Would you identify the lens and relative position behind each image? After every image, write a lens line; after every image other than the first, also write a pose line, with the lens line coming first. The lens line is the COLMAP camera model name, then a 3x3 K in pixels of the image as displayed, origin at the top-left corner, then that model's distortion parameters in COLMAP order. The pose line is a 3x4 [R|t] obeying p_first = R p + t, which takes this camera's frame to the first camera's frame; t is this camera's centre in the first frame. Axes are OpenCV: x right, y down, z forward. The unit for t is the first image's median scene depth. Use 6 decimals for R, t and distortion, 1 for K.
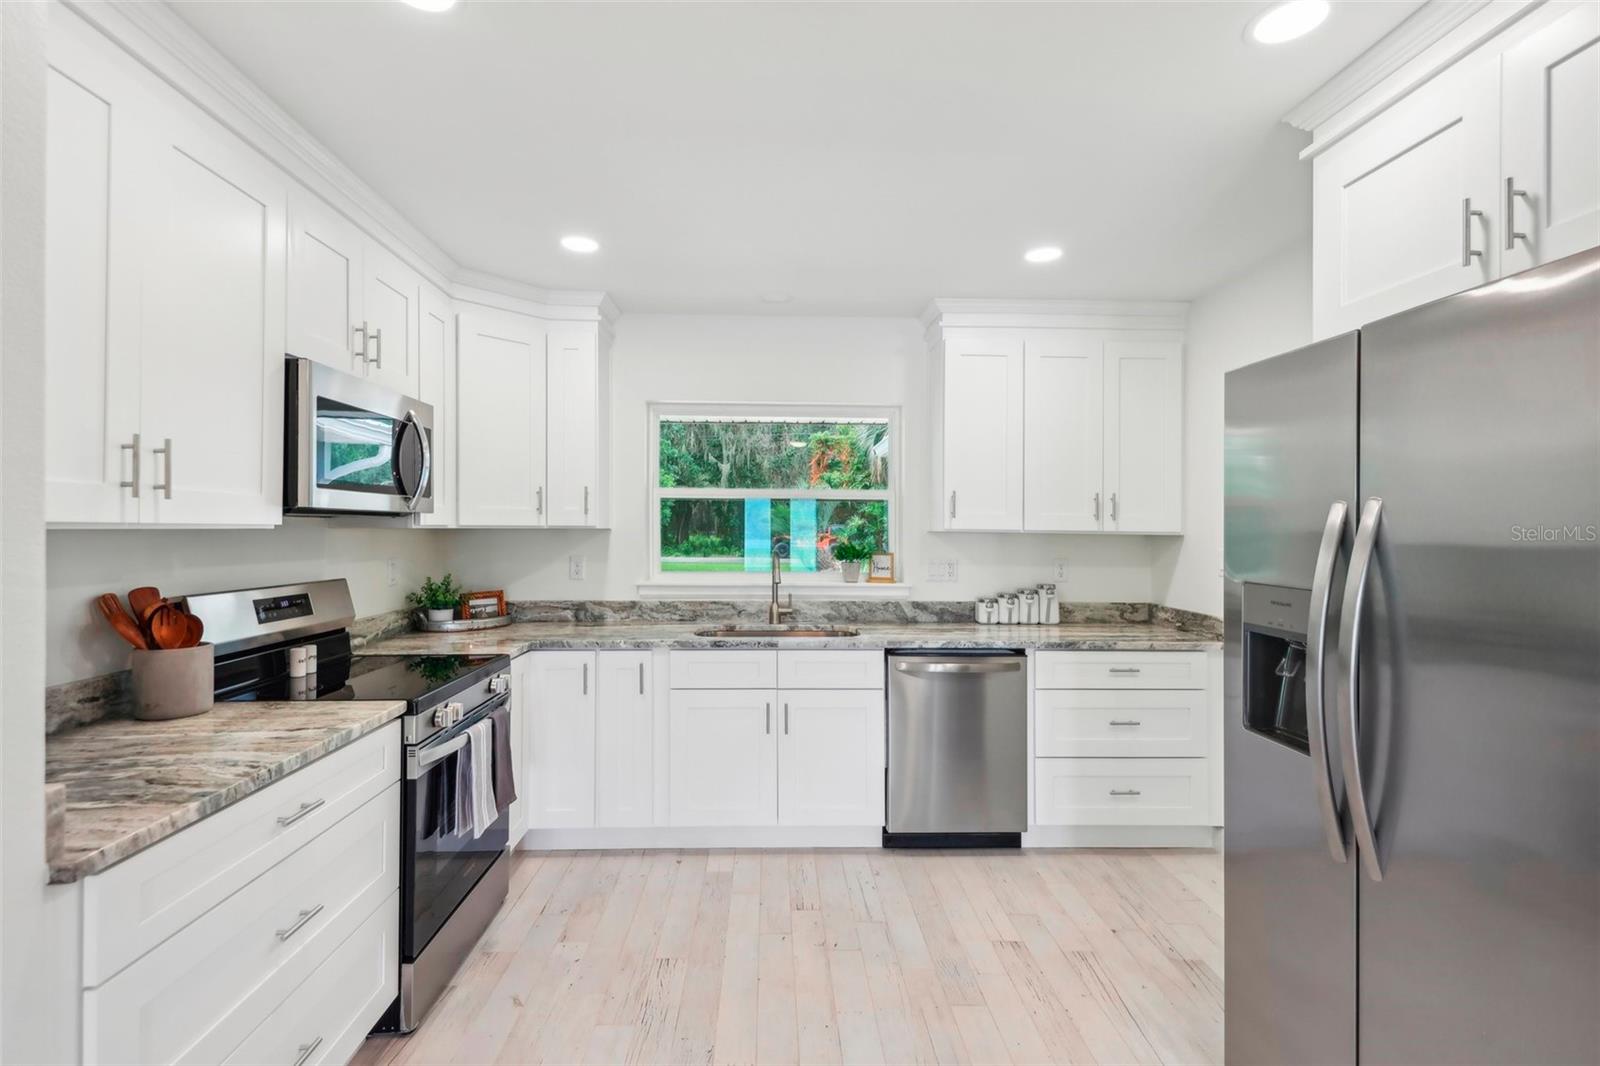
lens RADIAL K [[731.4, 0, 791.1], [0, 731.4, 523.4], [0, 0, 1]] dist [0.009429, -0.008516]
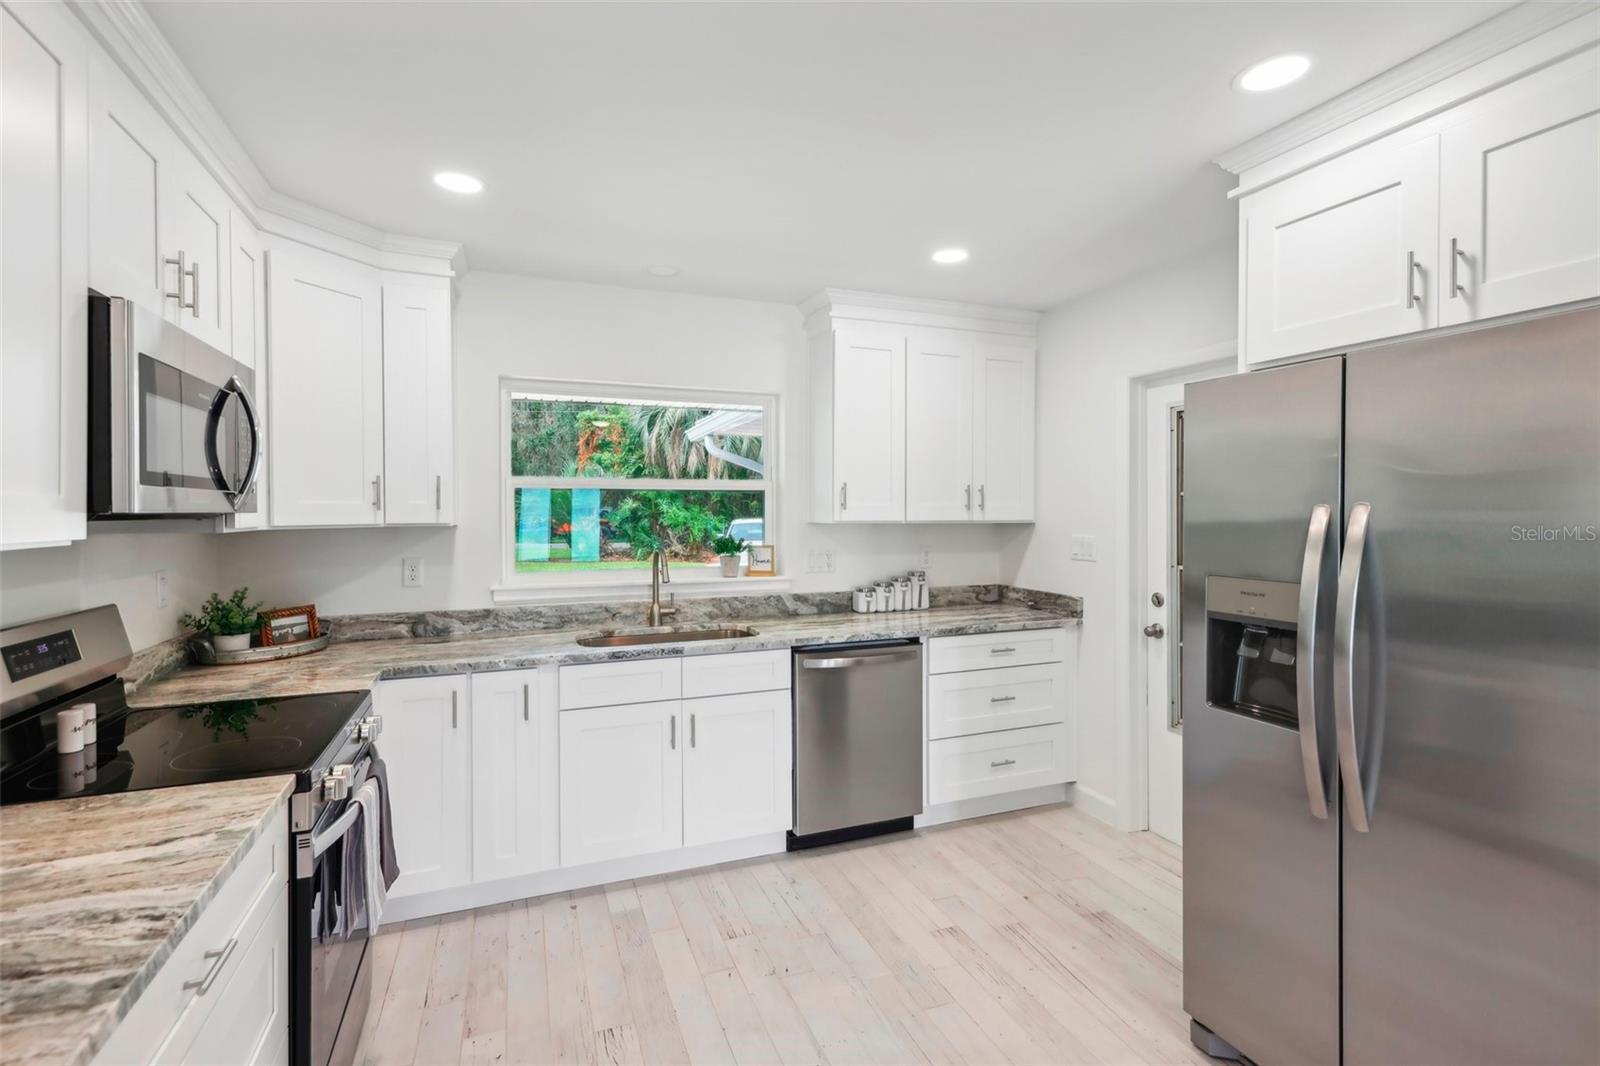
lens RADIAL K [[731.4, 0, 798.4], [0, 731.4, 507.6], [0, 0, 1]] dist [0.009429, -0.008516]
pose [[0.943898, -0.007845, 0.330143, -0.182343], [0.006649, 0.999967, 0.004754, -0.016458], [-0.330169, -0.002292, 0.943919, 0.085961]]
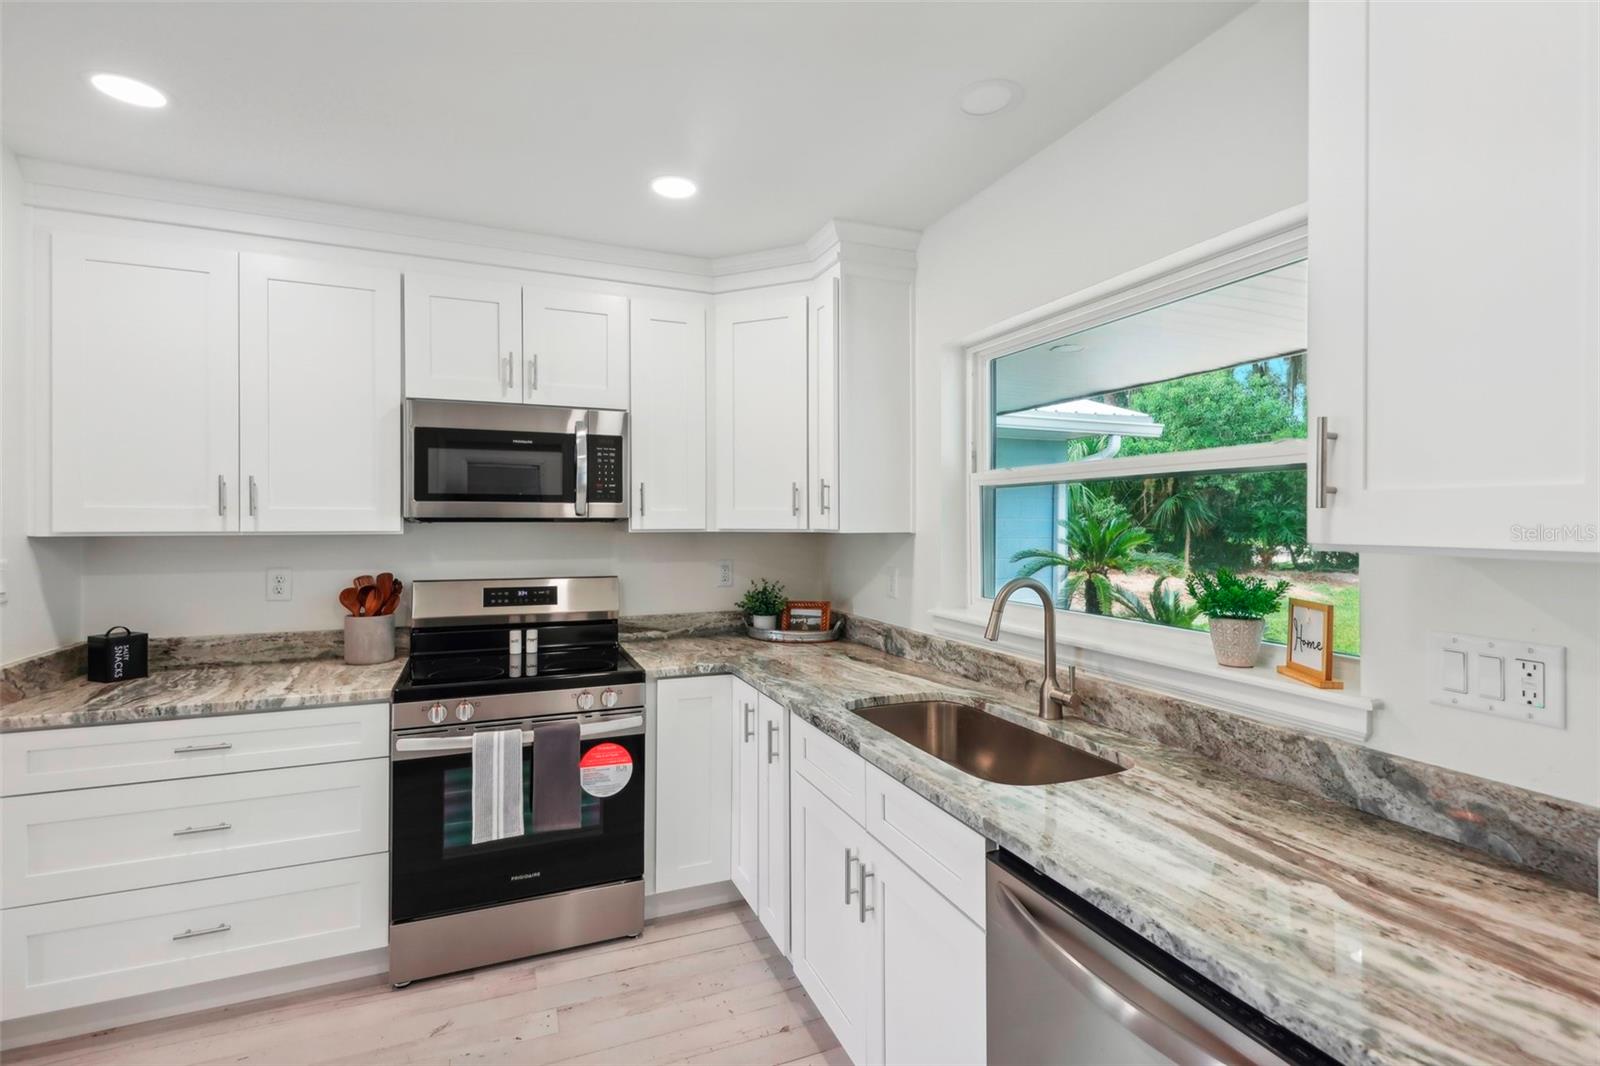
lens RADIAL K [[731.4, 0, 809.6], [0, 731.4, 524.7], [0, 0, 1]] dist [0.009429, -0.008516]
pose [[0.352713, -0.001612, -0.935730, 0.474043], [0.008378, 0.999964, 0.001435, -0.002467], [0.935694, -0.008346, 0.352714, 0.767744]]
